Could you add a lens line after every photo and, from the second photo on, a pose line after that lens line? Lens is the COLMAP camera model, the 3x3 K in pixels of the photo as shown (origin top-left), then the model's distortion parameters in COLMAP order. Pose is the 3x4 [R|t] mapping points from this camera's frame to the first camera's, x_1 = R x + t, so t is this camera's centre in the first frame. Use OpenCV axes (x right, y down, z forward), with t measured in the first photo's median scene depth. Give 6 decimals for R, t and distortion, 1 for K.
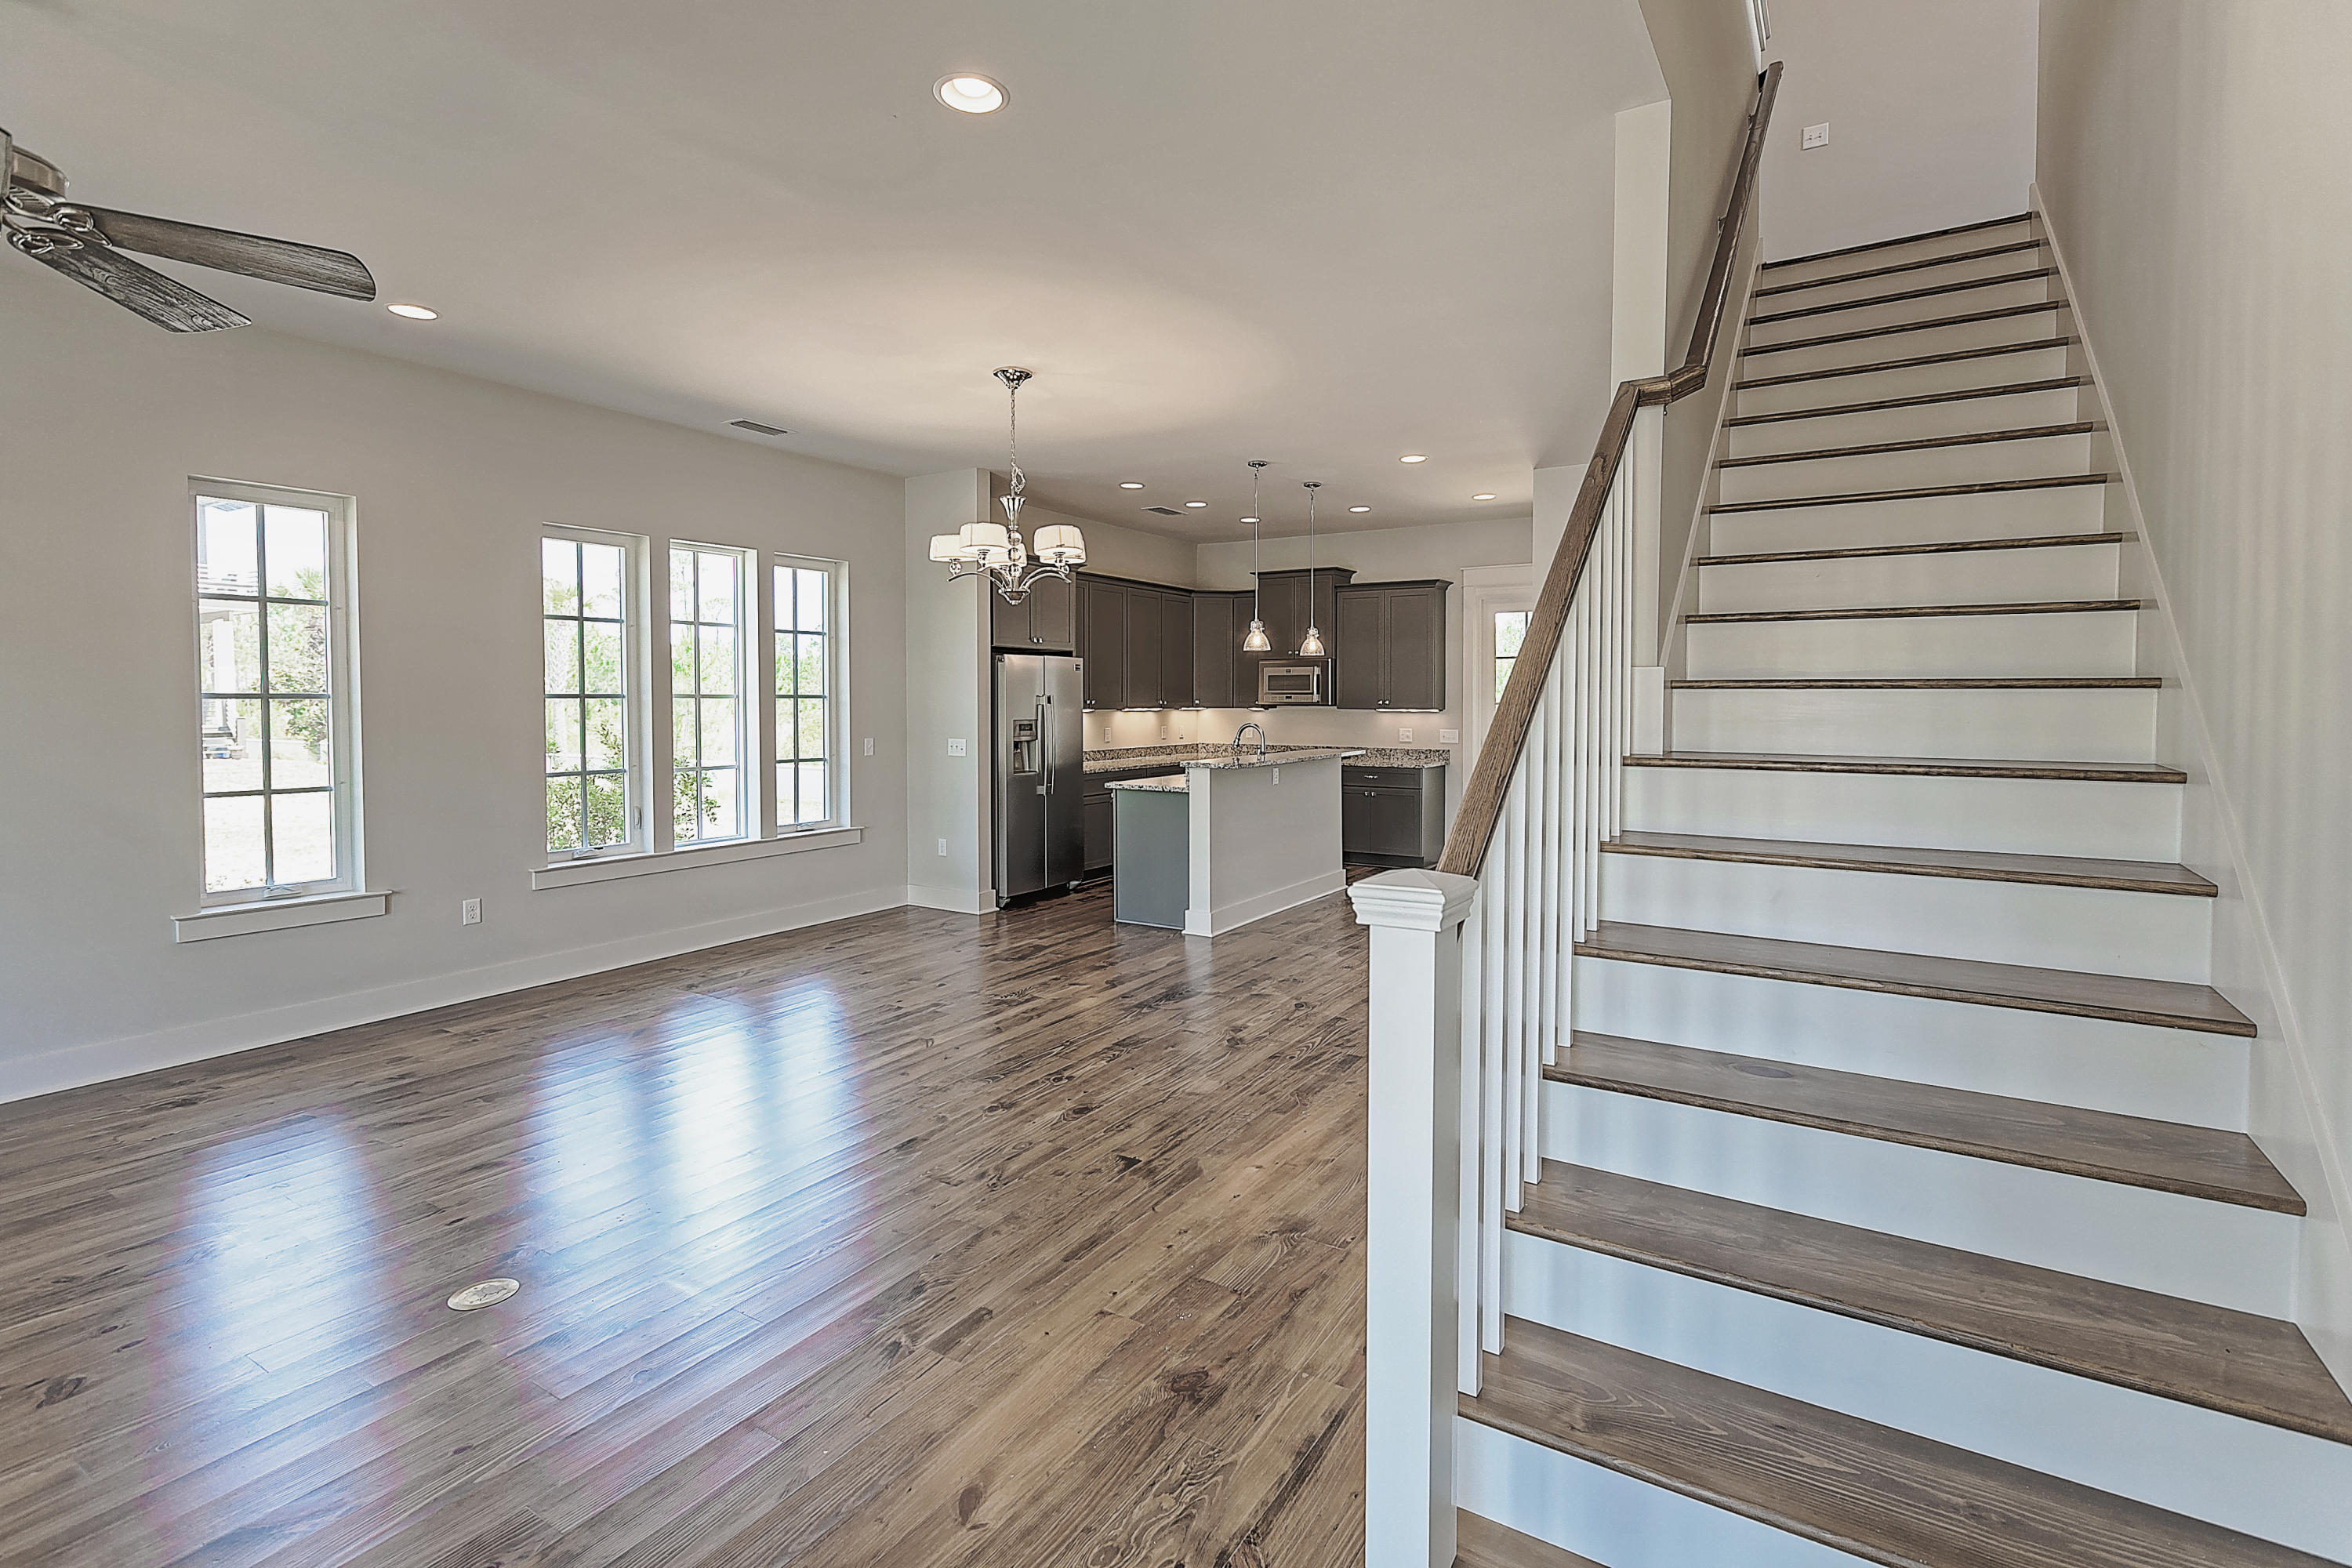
lens RADIAL K [[1061.4, 0, 1190.2], [0, 1061.4, 701.6], [0, 0, 1]] dist [0.004822, 0.000251]
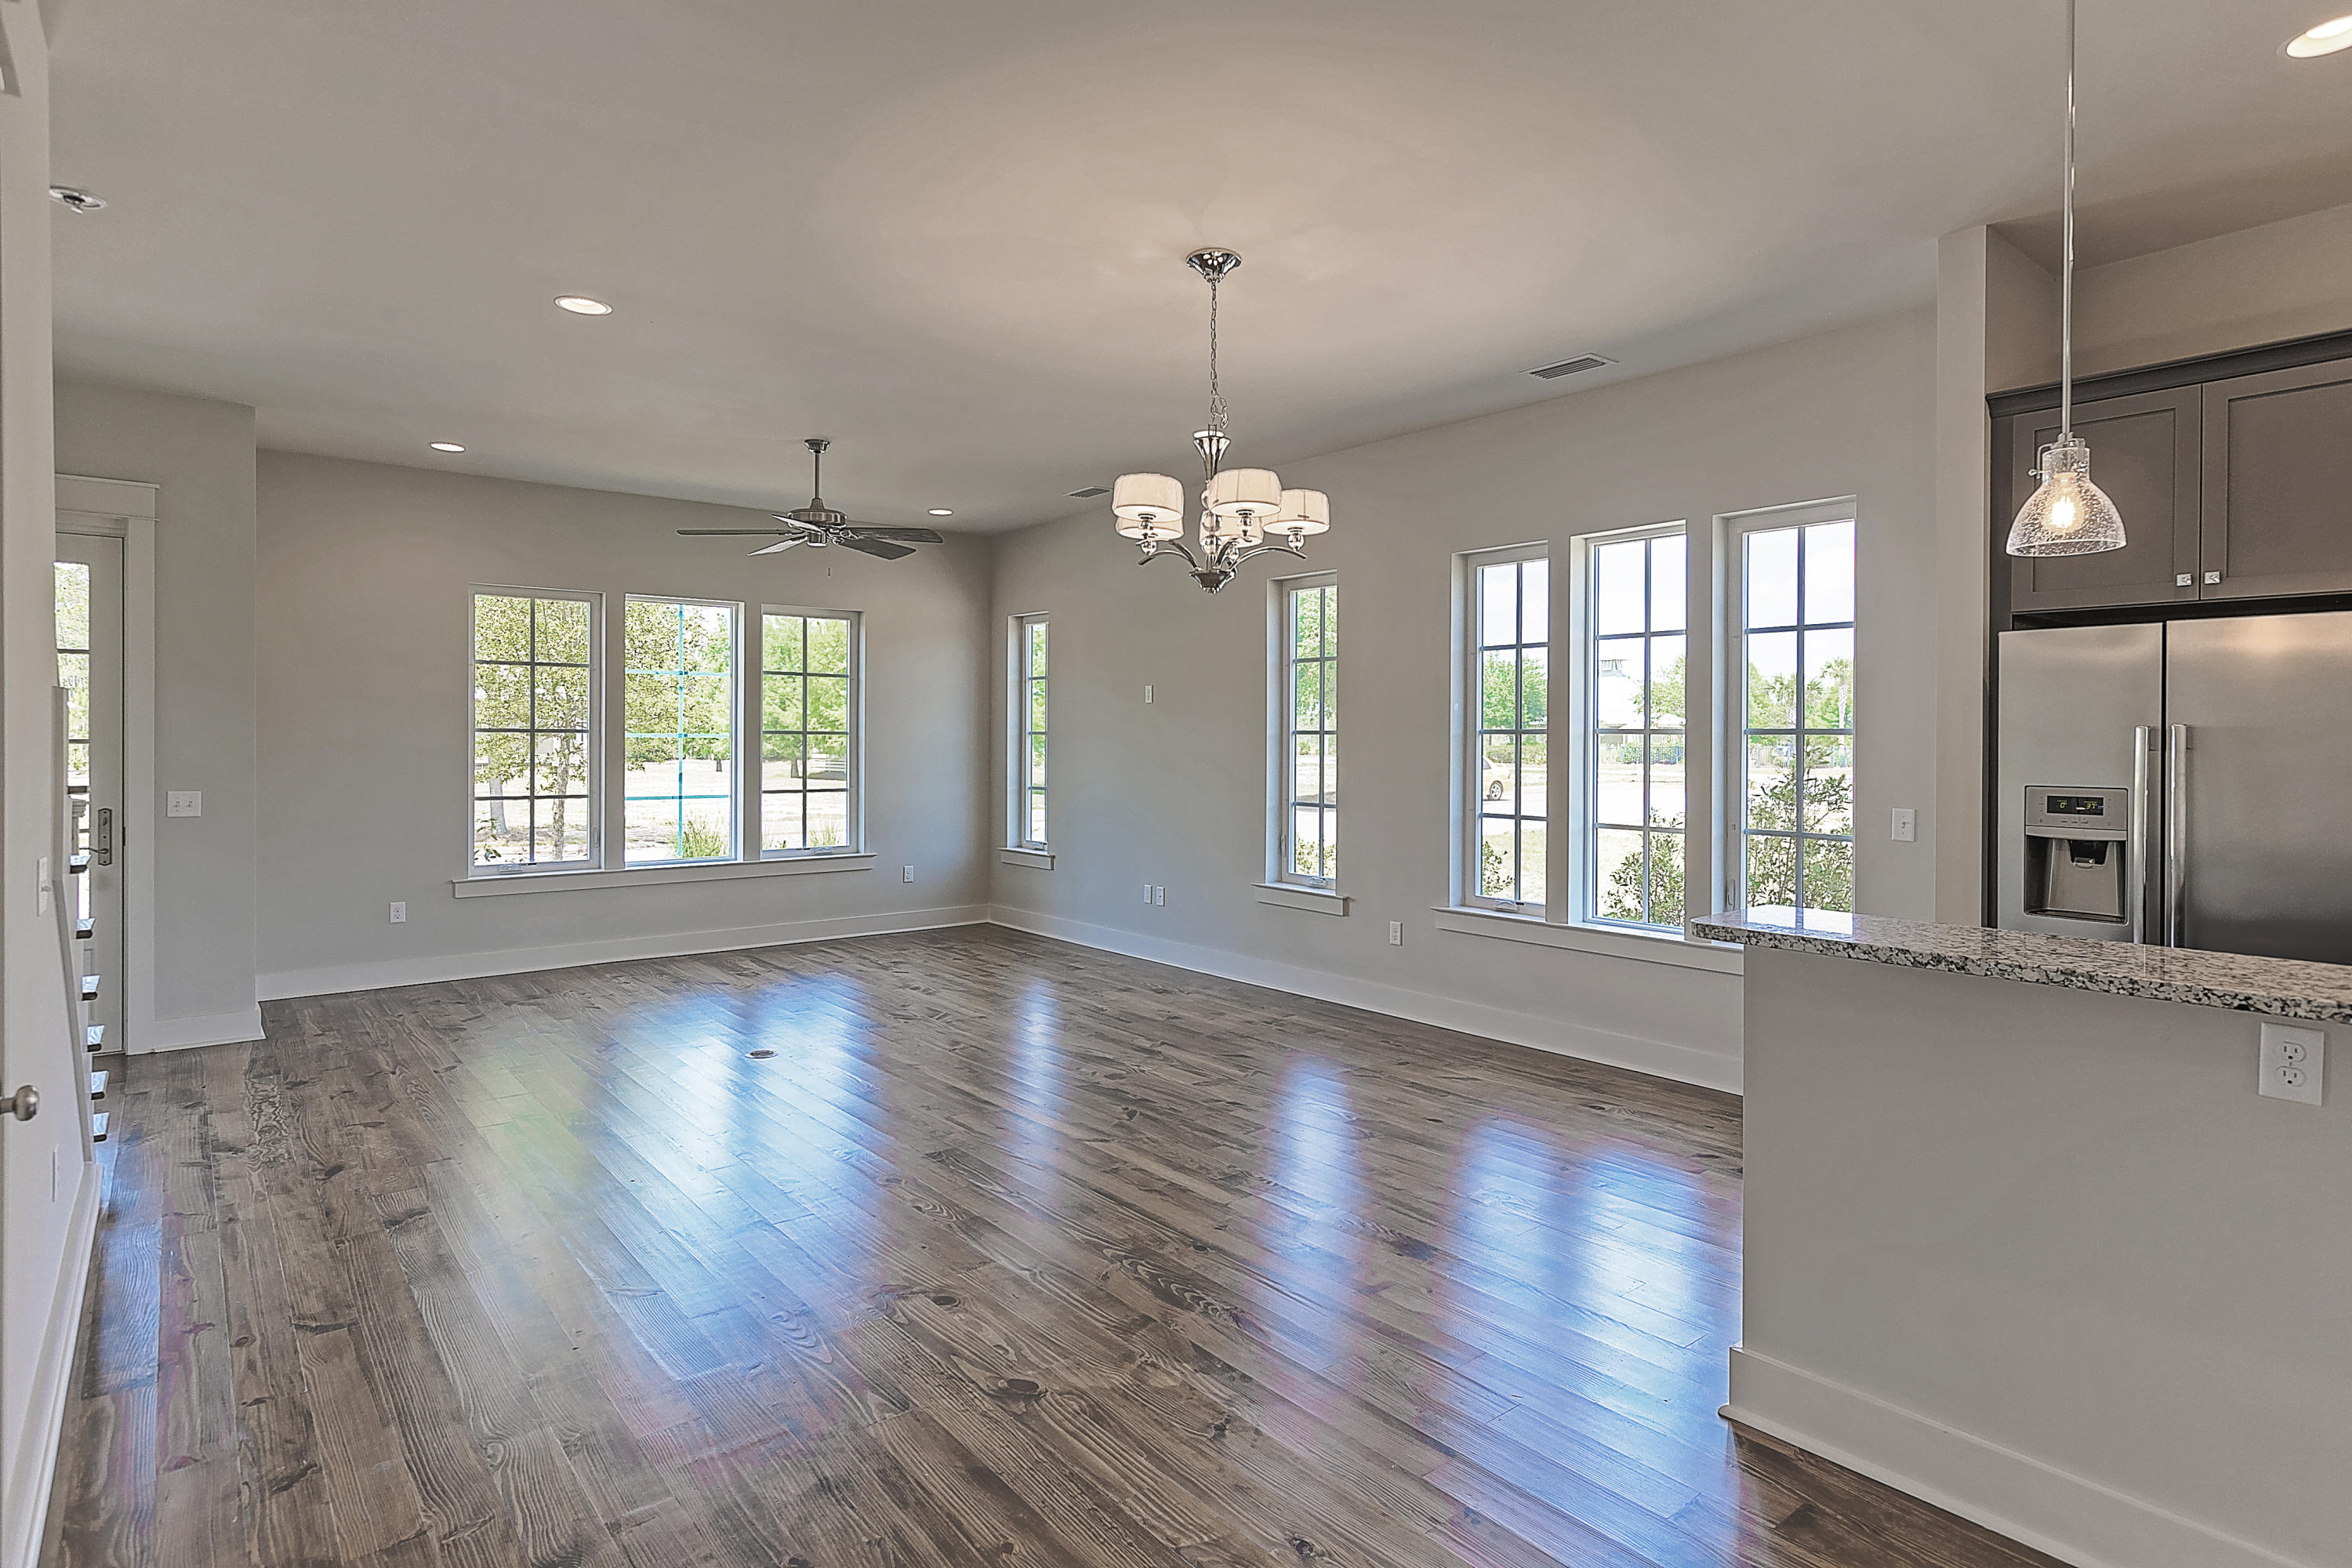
lens RADIAL K [[1237.0, 0, 1200.2], [0, 1237.0, 742.2], [0, 0, 1]] dist [0.000102, -0.001110]
pose [[-0.308825, 0.001652, -0.951117, 0.403683], [-0.008359, 0.999955, 0.004451, 0.000926], [0.951082, 0.009324, -0.308797, 0.843444]]
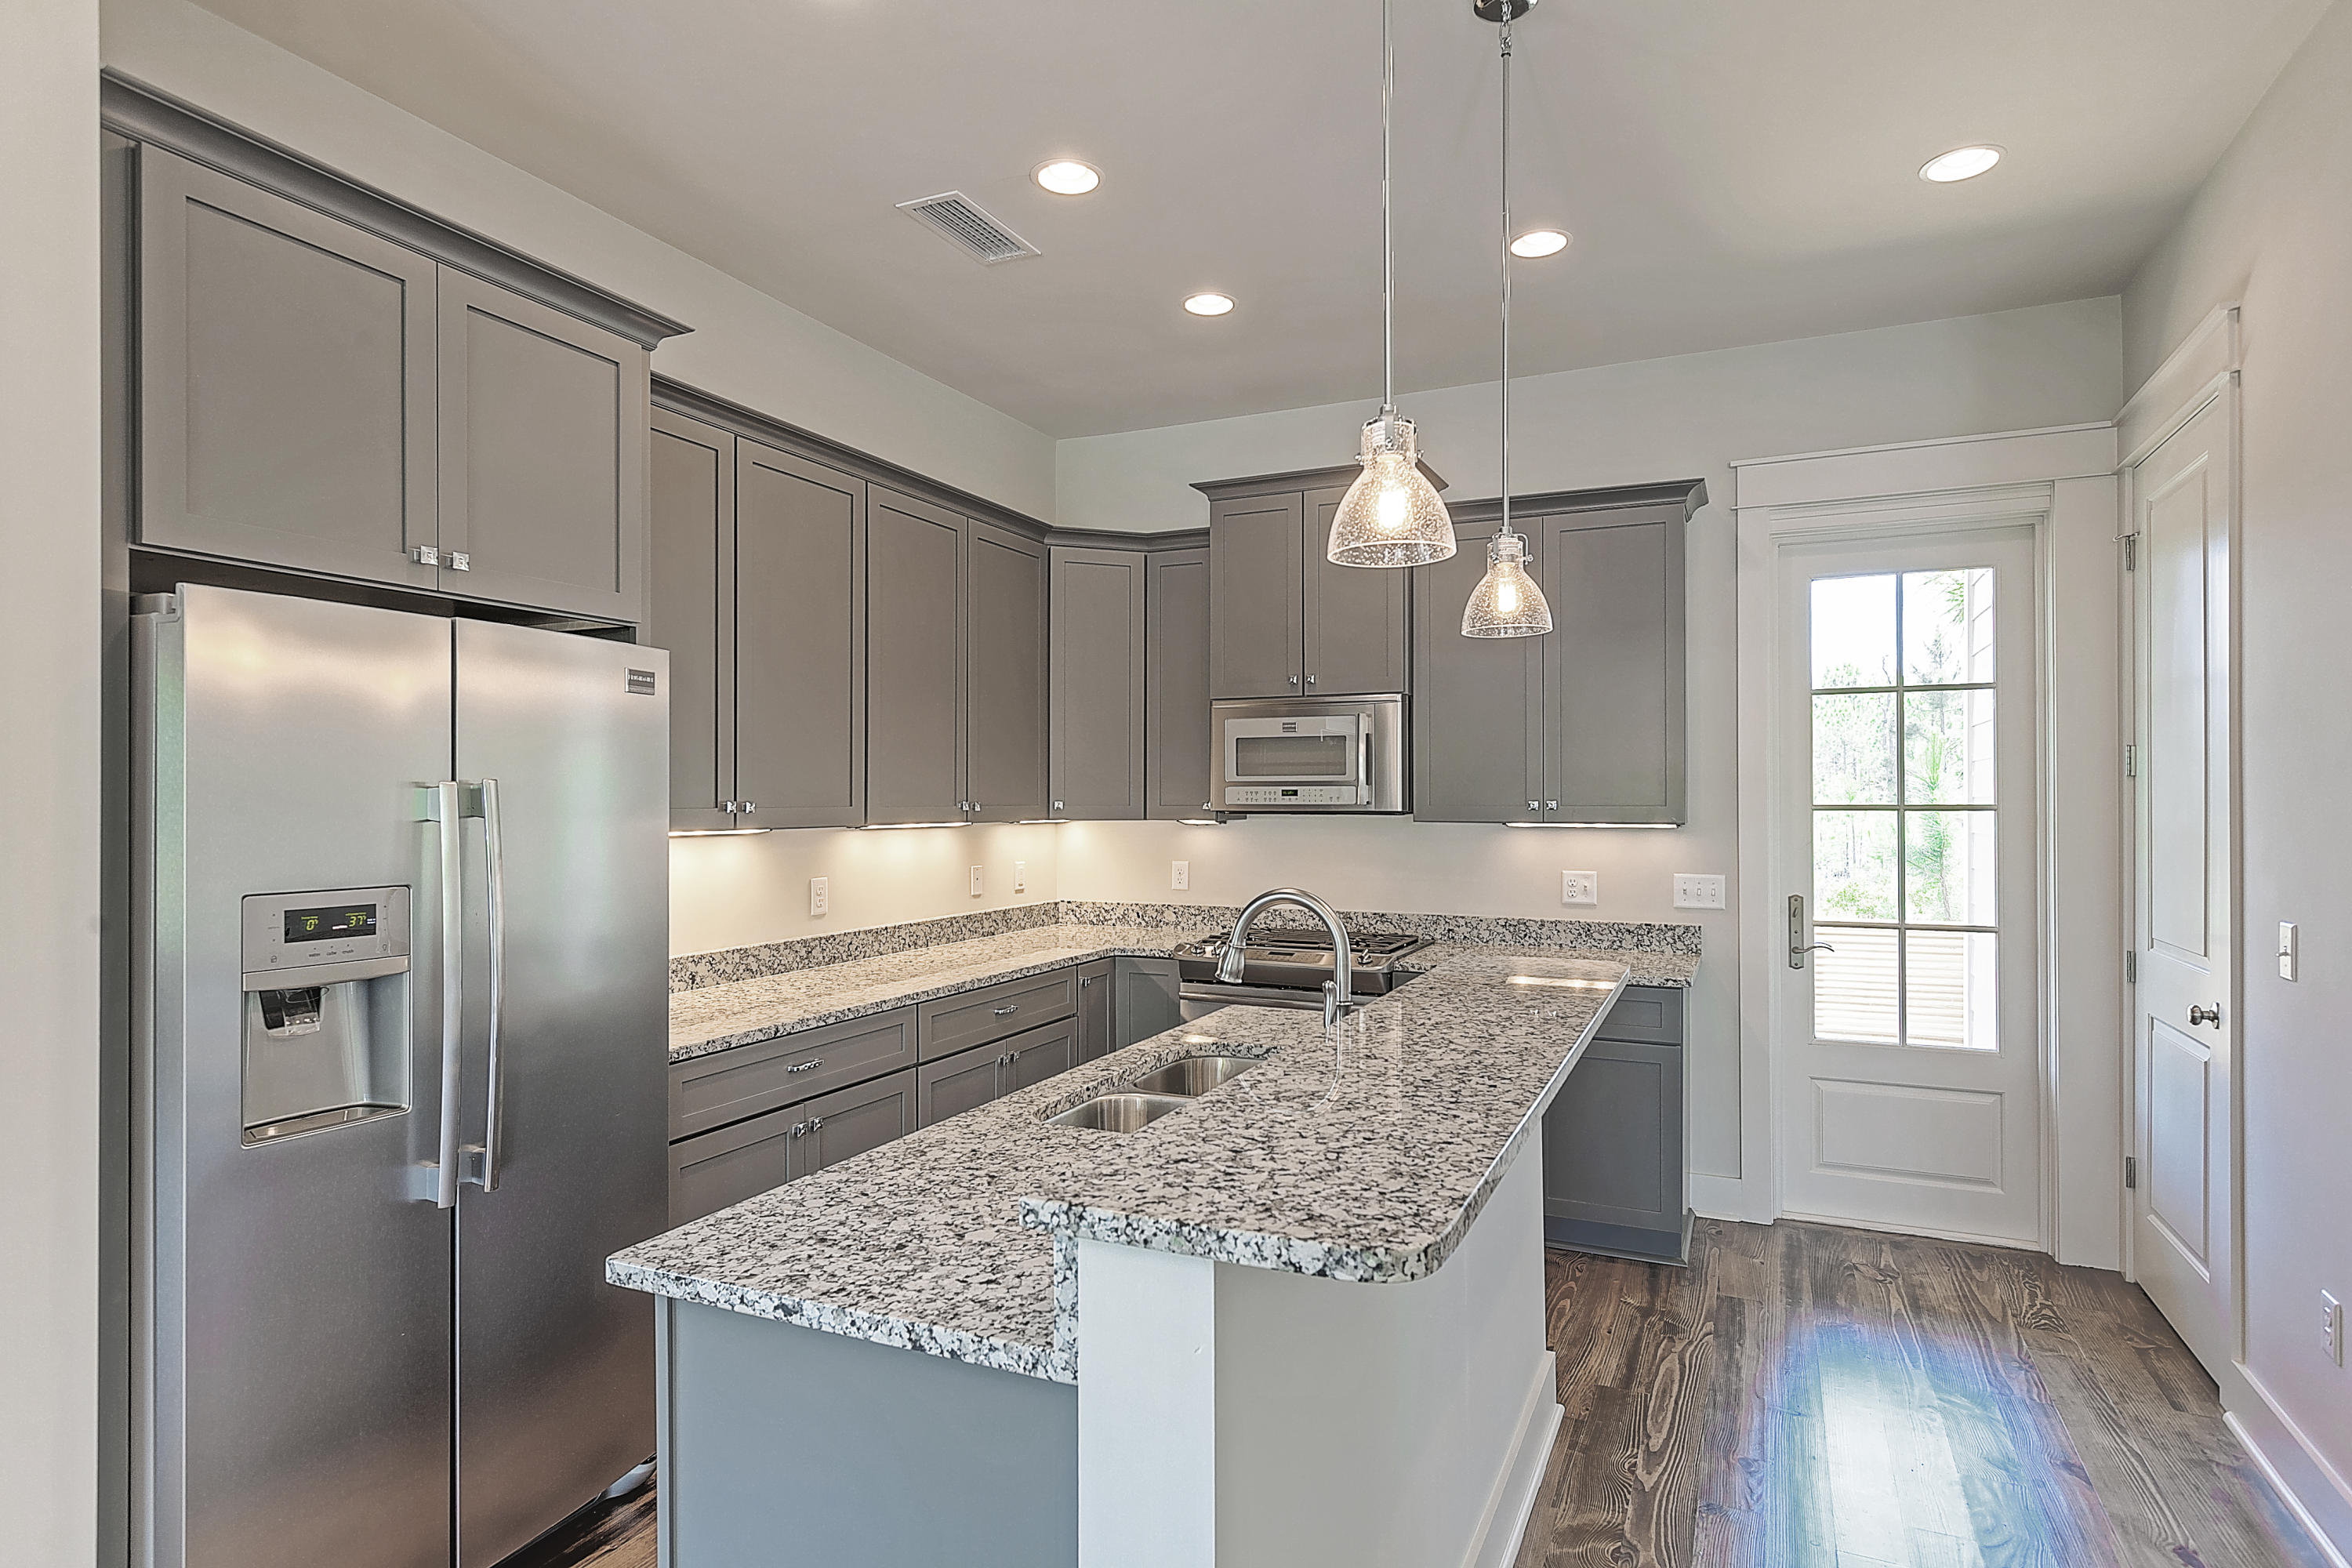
lens RADIAL K [[1237.0, 0, 1185.1], [0, 1237.0, 807.2], [0, 0, 1]] dist [0.000102, -0.001110]
pose [[0.991974, -0.002874, 0.126409, -0.007092], [0.002320, 0.999987, 0.004526, -0.001045], [-0.126421, -0.004196, 0.991968, 0.729906]]
